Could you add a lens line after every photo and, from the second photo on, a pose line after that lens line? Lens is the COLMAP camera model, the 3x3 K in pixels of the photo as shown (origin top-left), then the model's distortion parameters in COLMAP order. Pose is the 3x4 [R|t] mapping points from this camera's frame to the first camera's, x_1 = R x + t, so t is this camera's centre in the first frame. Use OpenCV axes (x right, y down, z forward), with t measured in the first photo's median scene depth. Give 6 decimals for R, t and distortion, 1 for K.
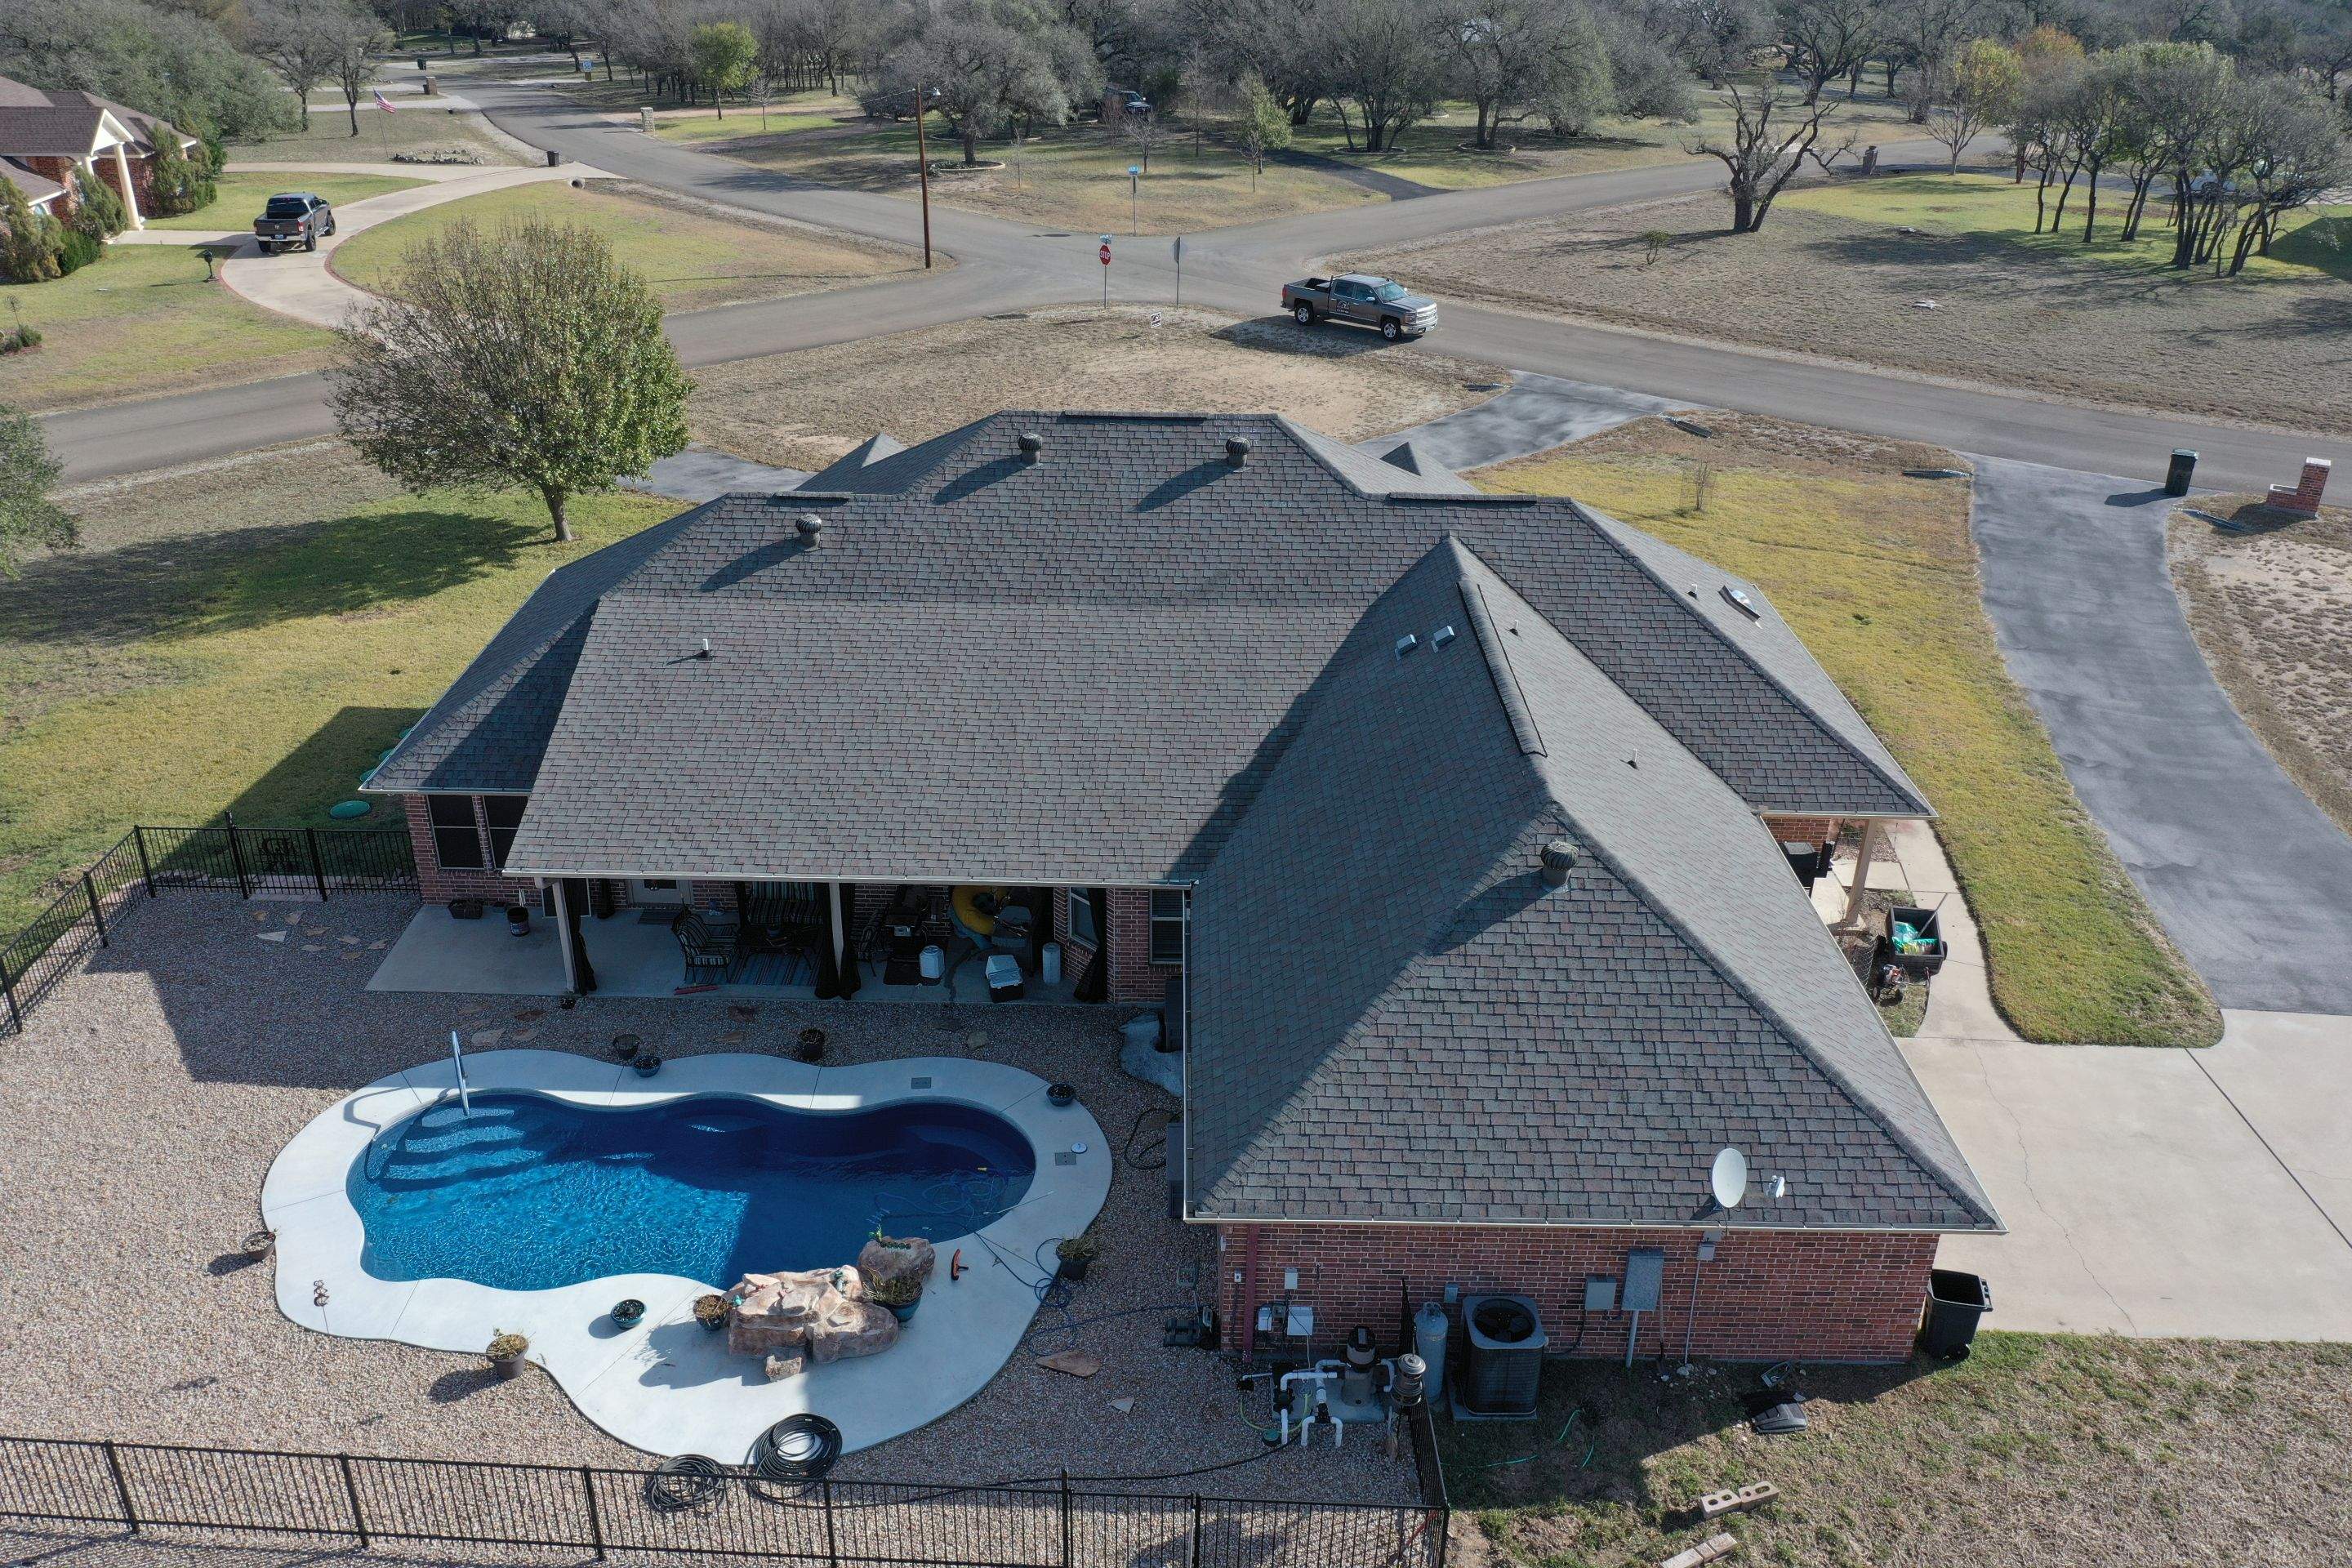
lens RADIAL K [[1841.0, 0, 1171.2], [0, 1841.0, 789.1], [0, 0, 1]] dist [-0.000031, -0.003952]
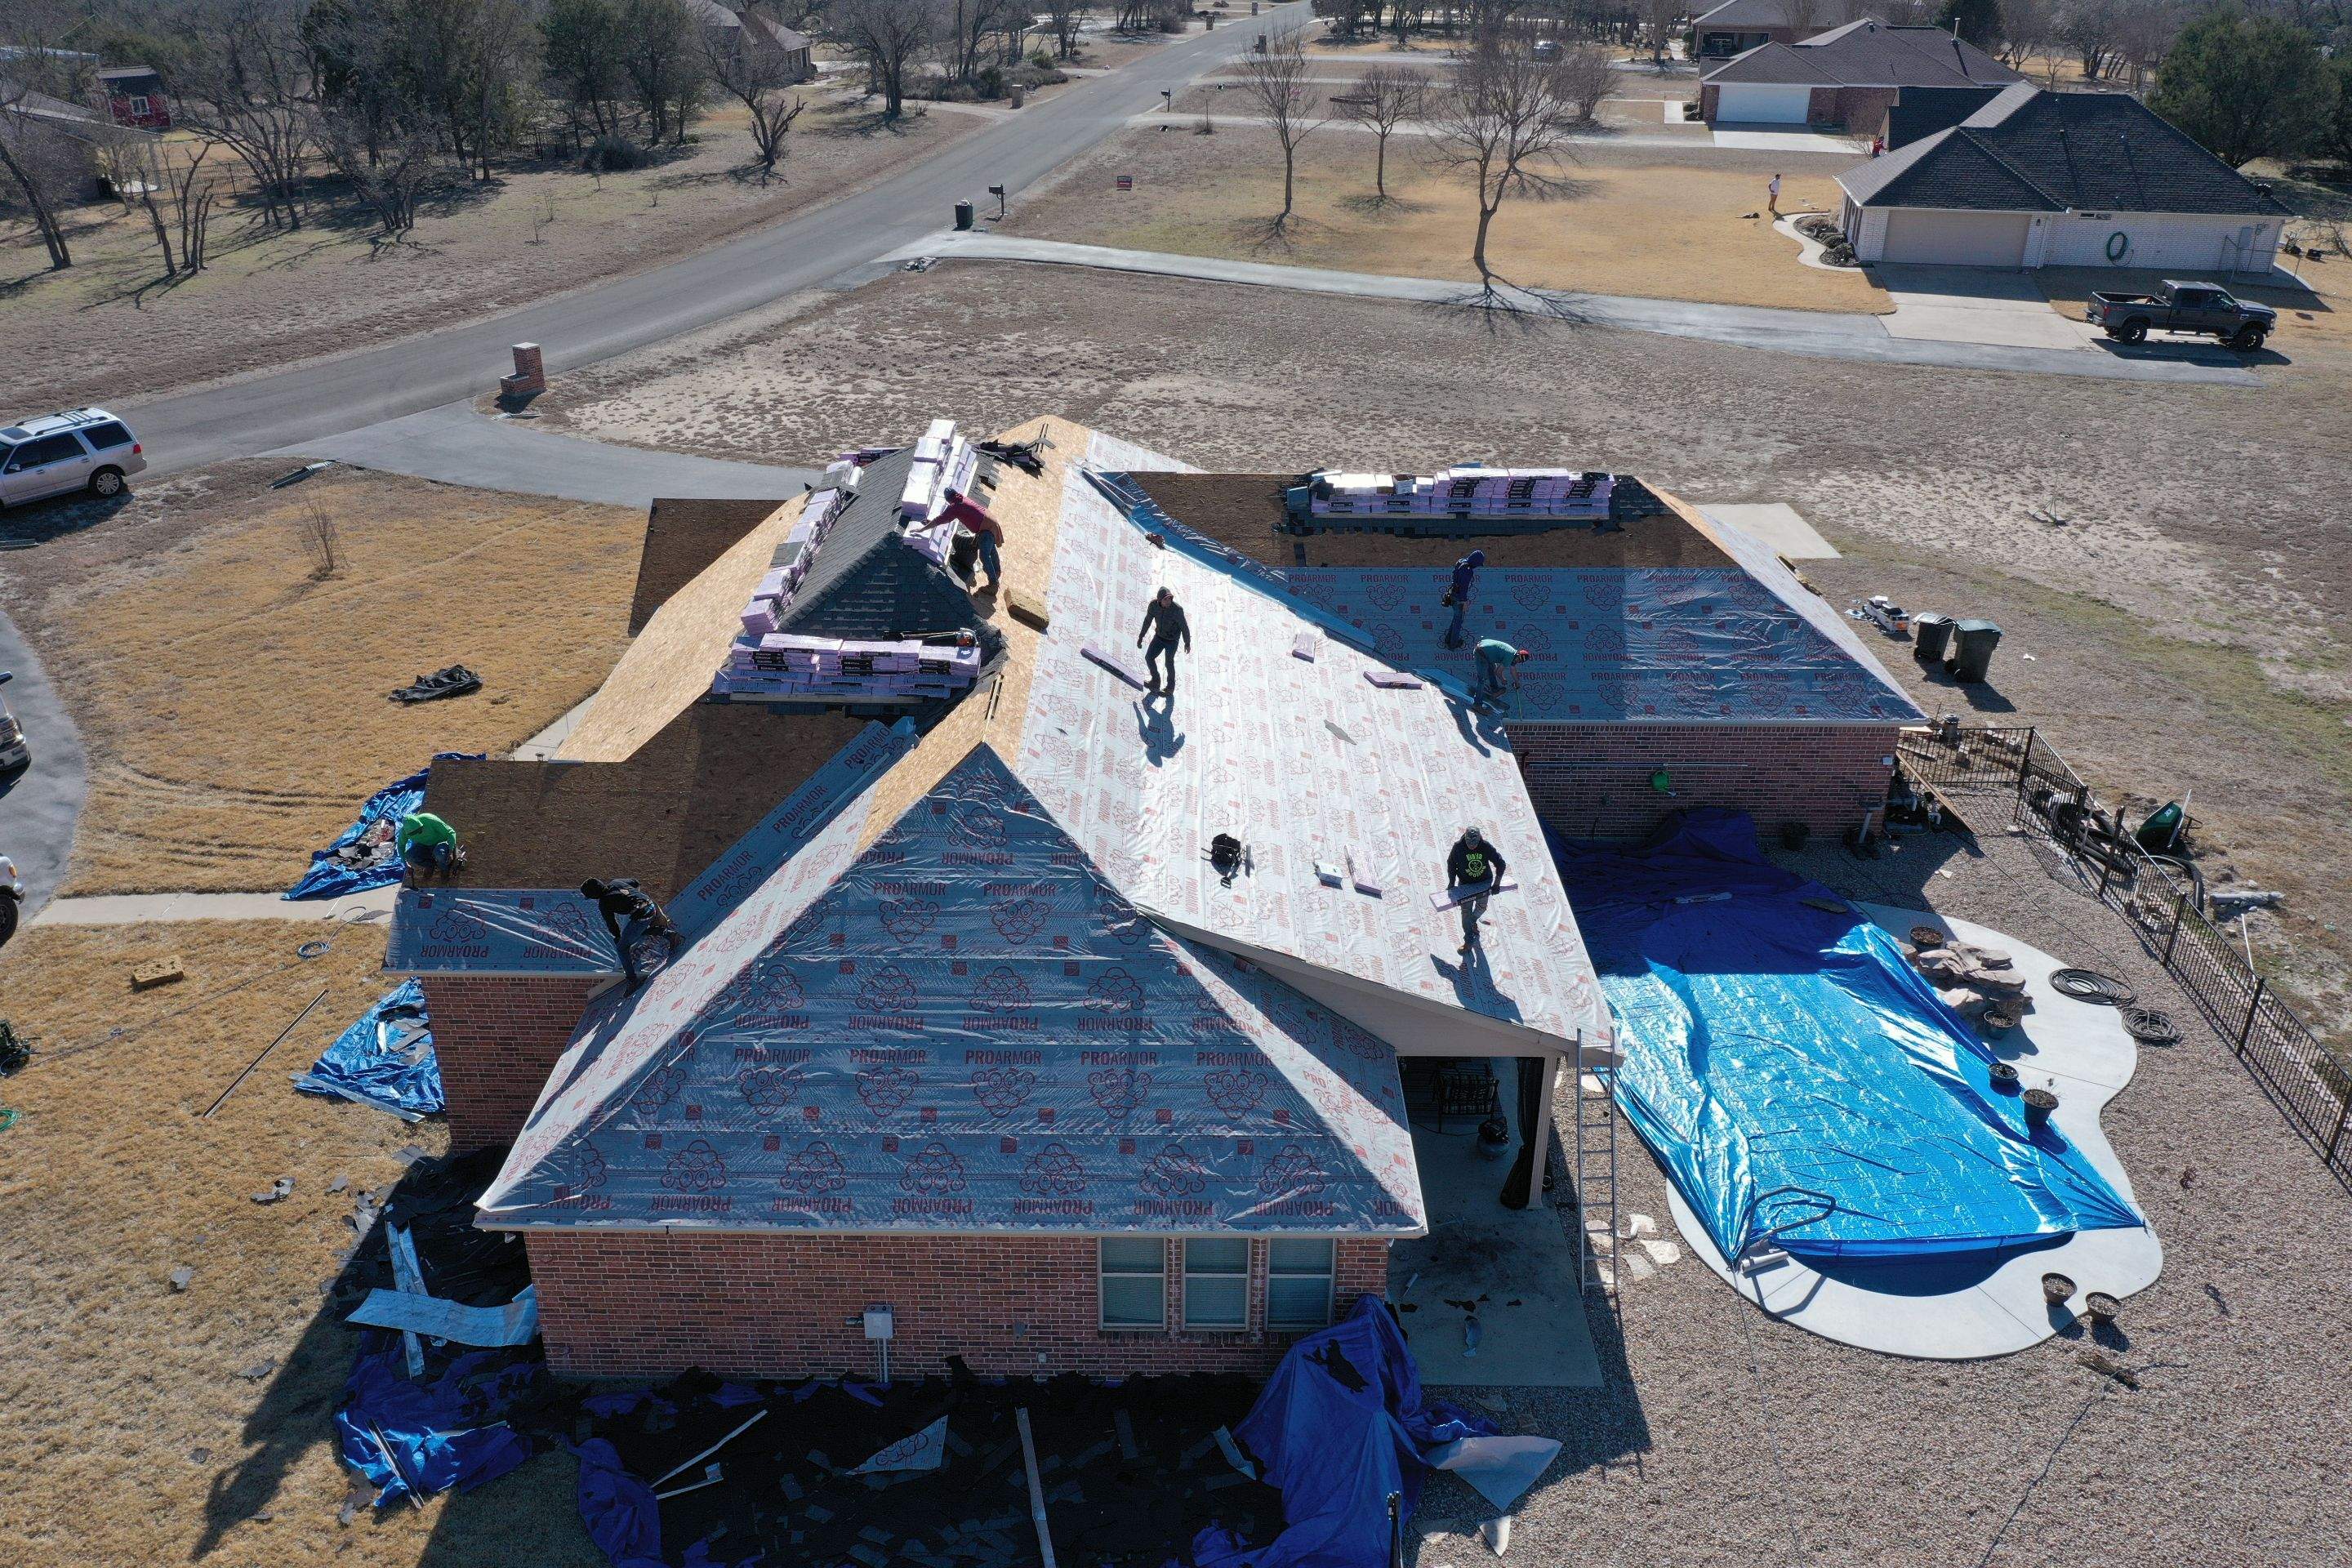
lens RADIAL K [[1841.0, 0, 1168.8], [0, 1841.0, 770.9], [0, 0, 1]] dist [-0.000031, -0.003952]
pose [[0.003360, -0.450249, 0.892897, -0.638697], [0.443808, 0.800819, 0.402148, -0.295928], [-0.896115, 0.394924, 0.202516, 0.595402]]
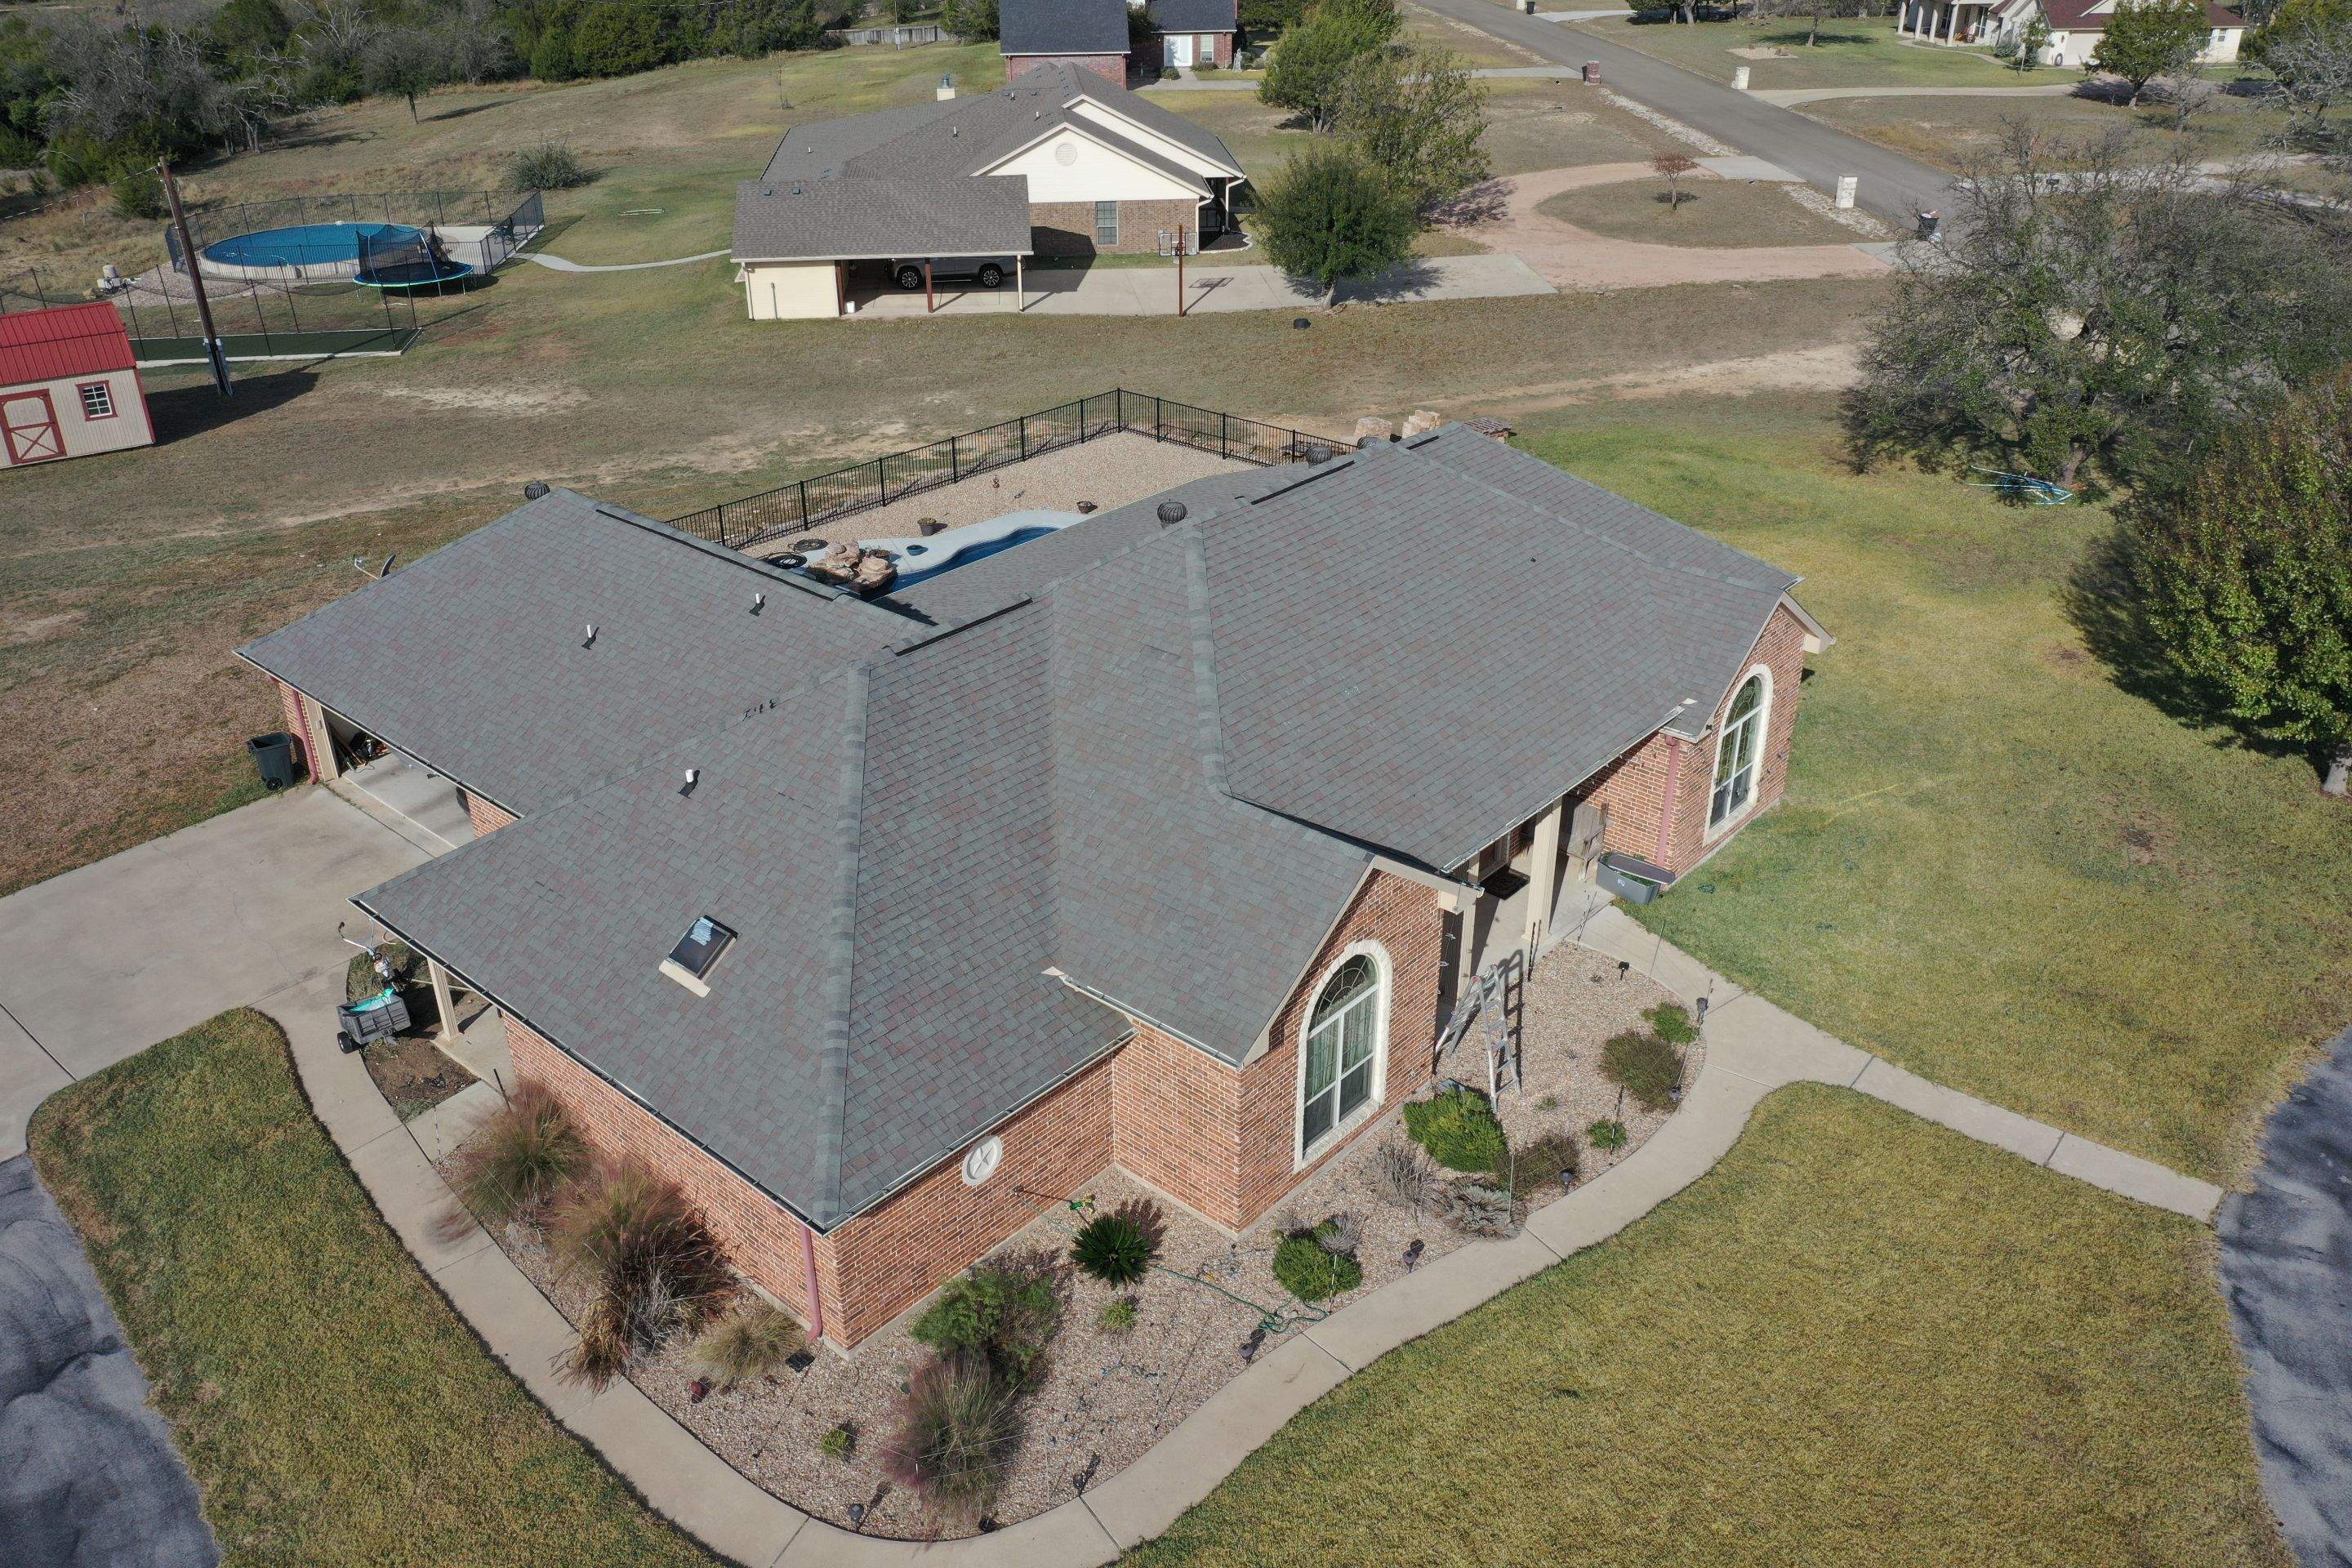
lens RADIAL K [[1841.0, 0, 1165.1], [0, 1841.0, 778.3], [0, 0, 1]] dist [-0.000031, -0.003952]
pose [[-0.657199, 0.337561, -0.673900, 0.496525], [-0.341680, 0.663524, 0.665576, -0.507347], [0.671822, 0.667674, -0.320729, 1.018379]]
